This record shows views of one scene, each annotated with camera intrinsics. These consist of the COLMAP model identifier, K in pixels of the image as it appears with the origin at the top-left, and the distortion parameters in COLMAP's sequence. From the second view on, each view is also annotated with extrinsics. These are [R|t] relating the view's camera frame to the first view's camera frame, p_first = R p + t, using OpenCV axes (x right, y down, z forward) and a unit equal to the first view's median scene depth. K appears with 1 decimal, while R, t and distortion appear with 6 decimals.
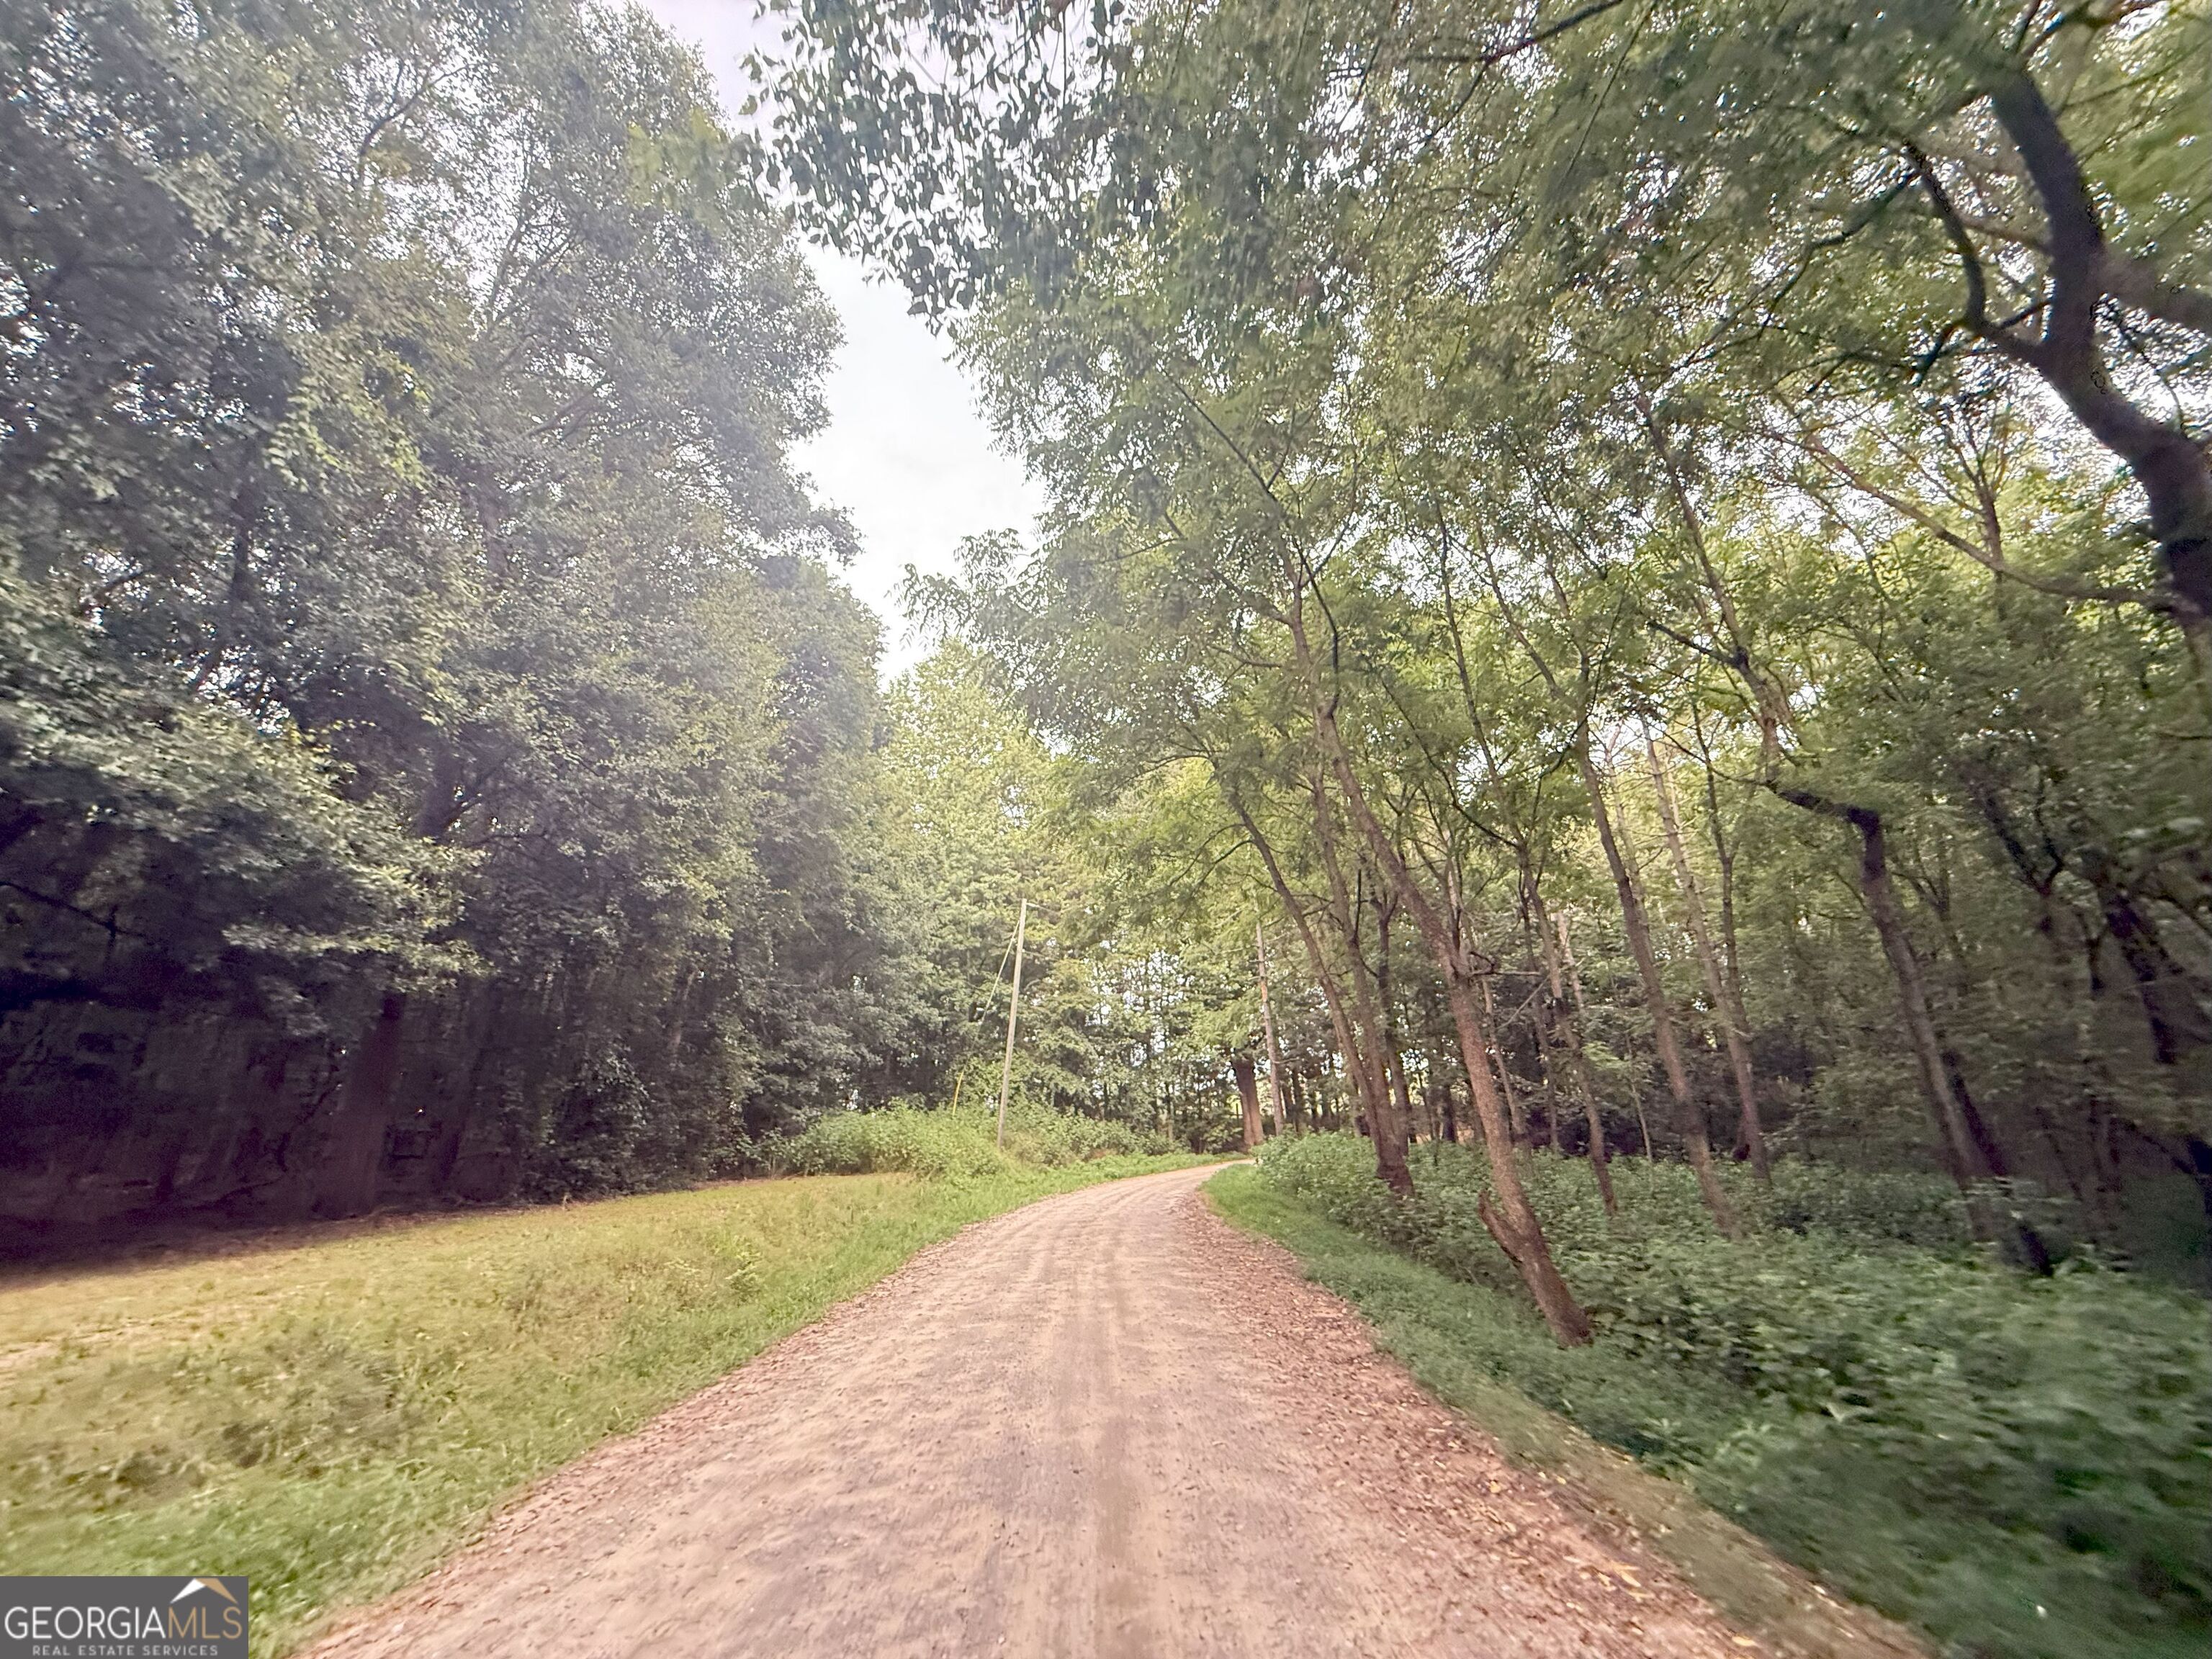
lens RADIAL K [[890.0, 0, 1105.9], [0, 890.0, 831.2], [0, 0, 1]] dist [0.010234, 0.000320]
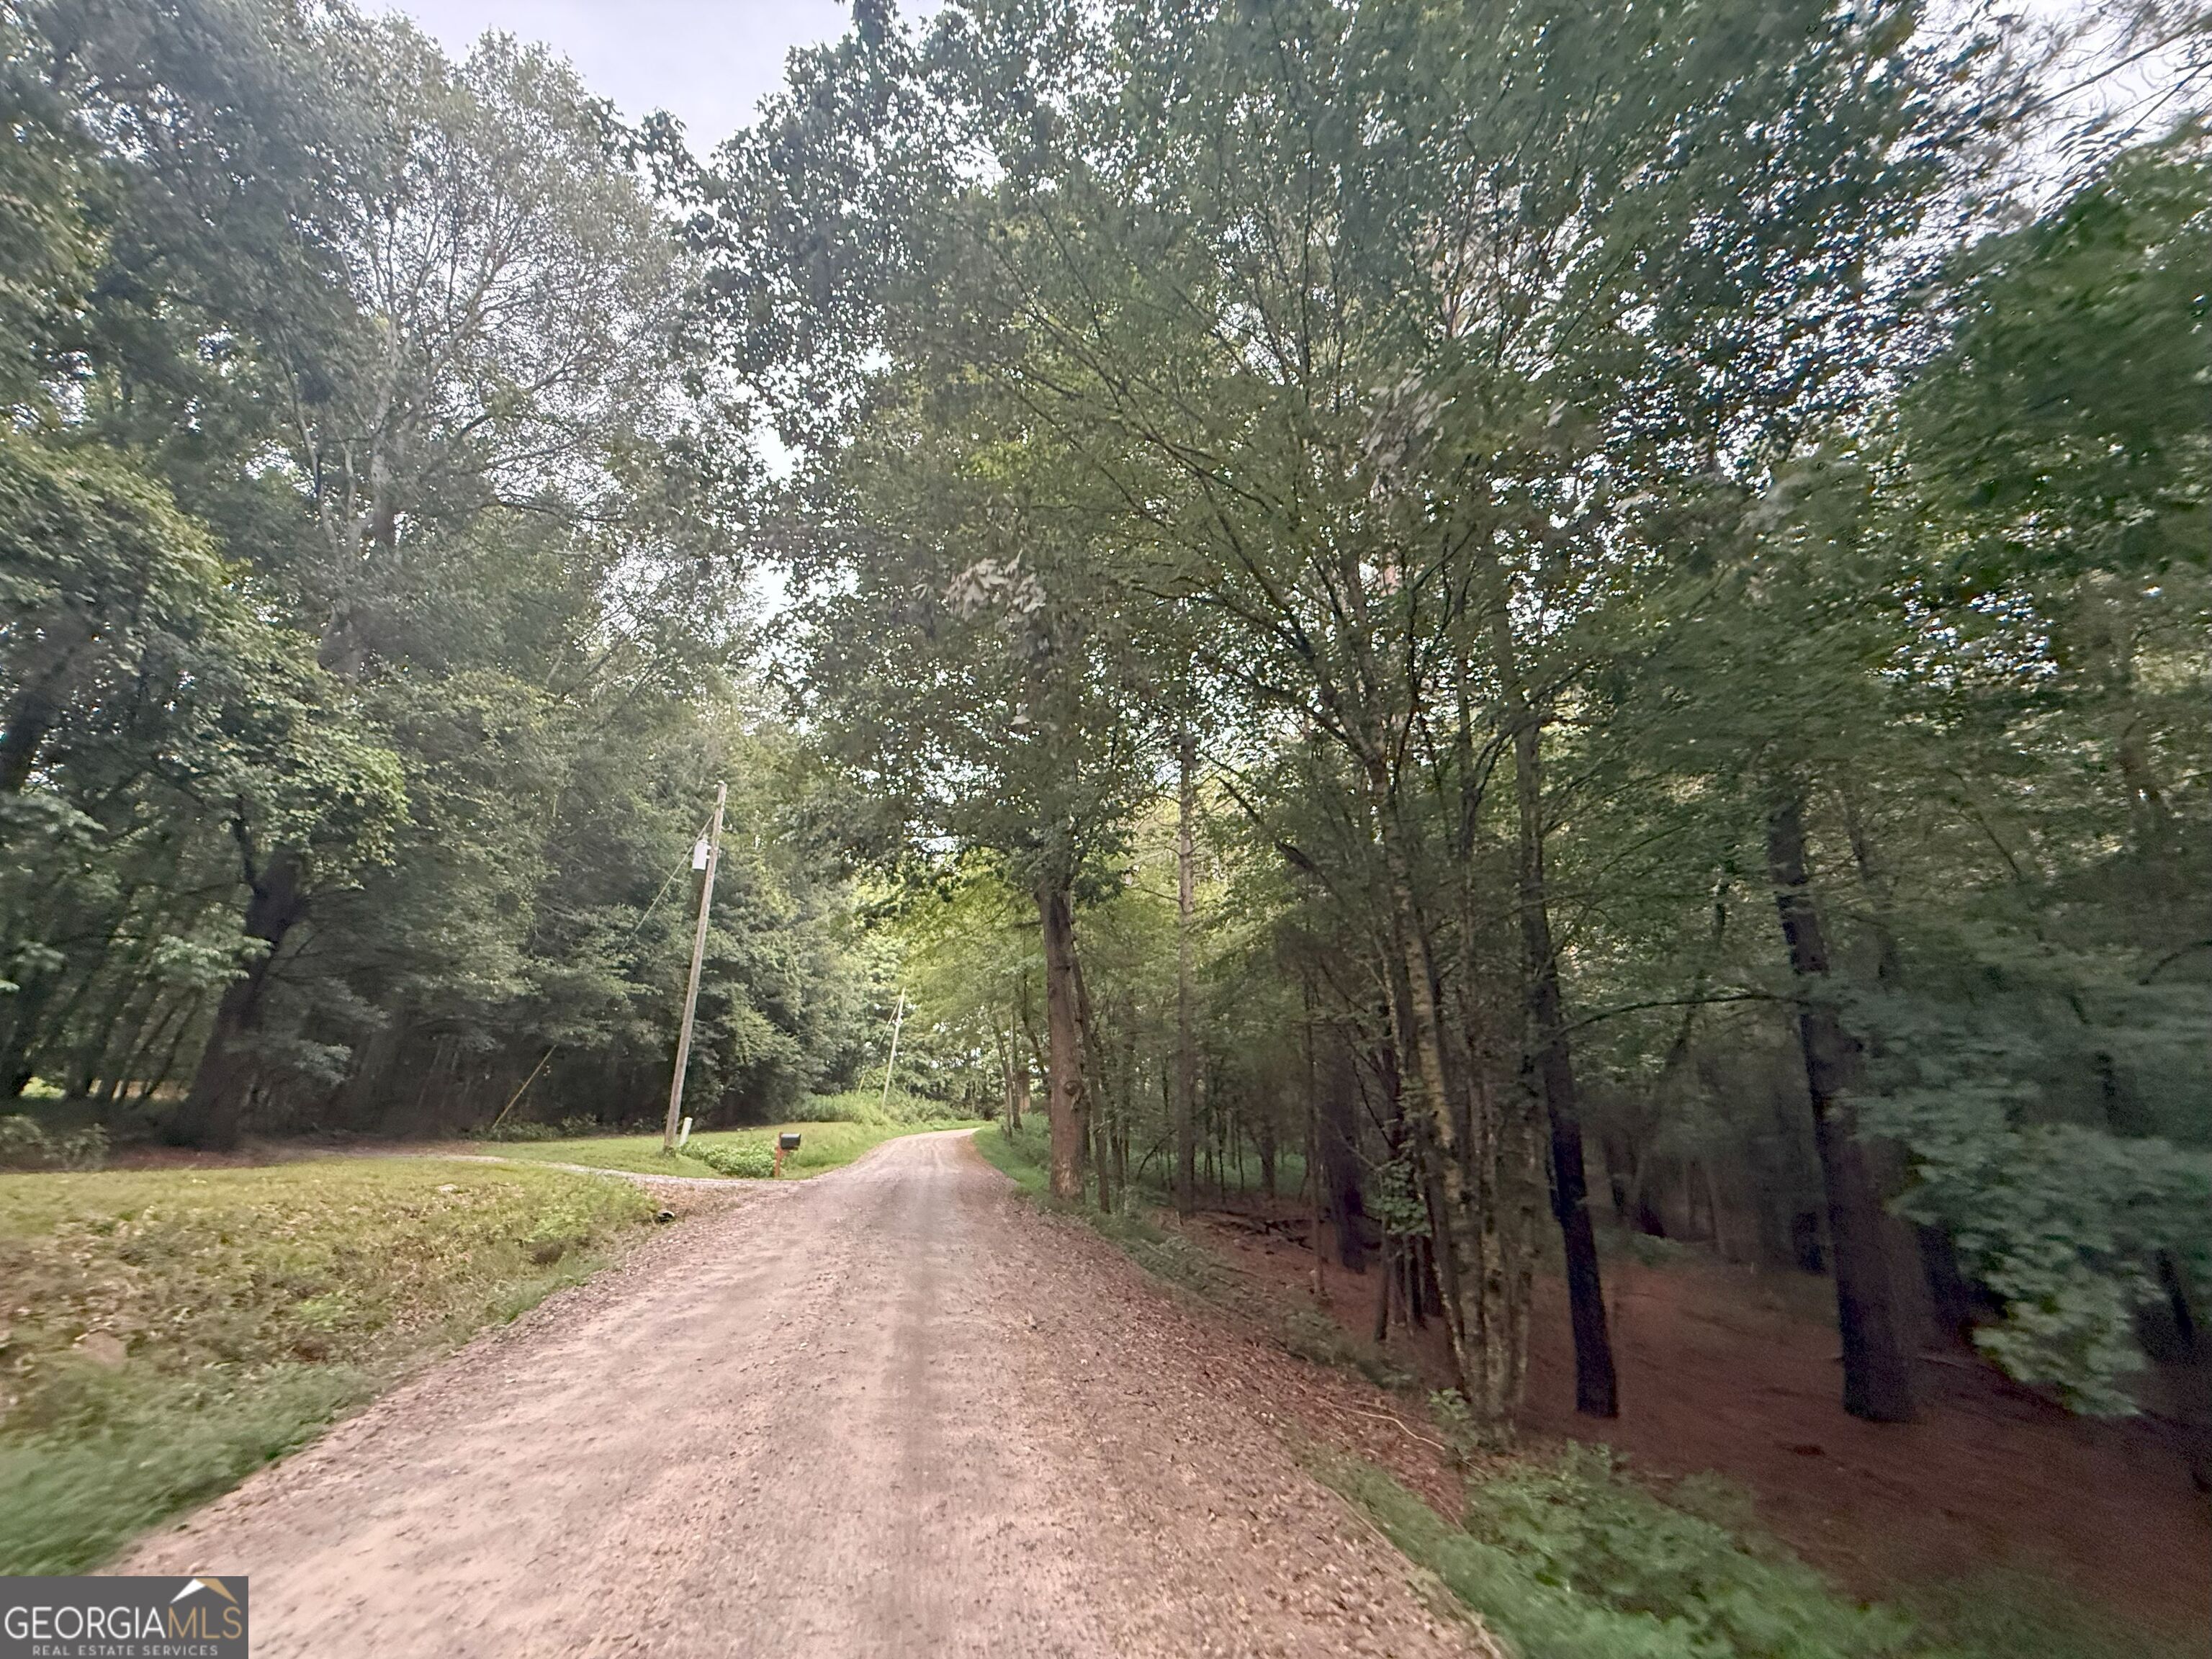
lens RADIAL K [[890.0, 0, 1095.9], [0, 890.0, 834.1], [0, 0, 1]] dist [0.010234, 0.000320]
pose [[0.984642, 0.091072, 0.148949, -0.000547], [-0.095877, 0.995069, 0.025391, -0.504428], [-0.145902, -0.039282, 0.988519, -1.414580]]
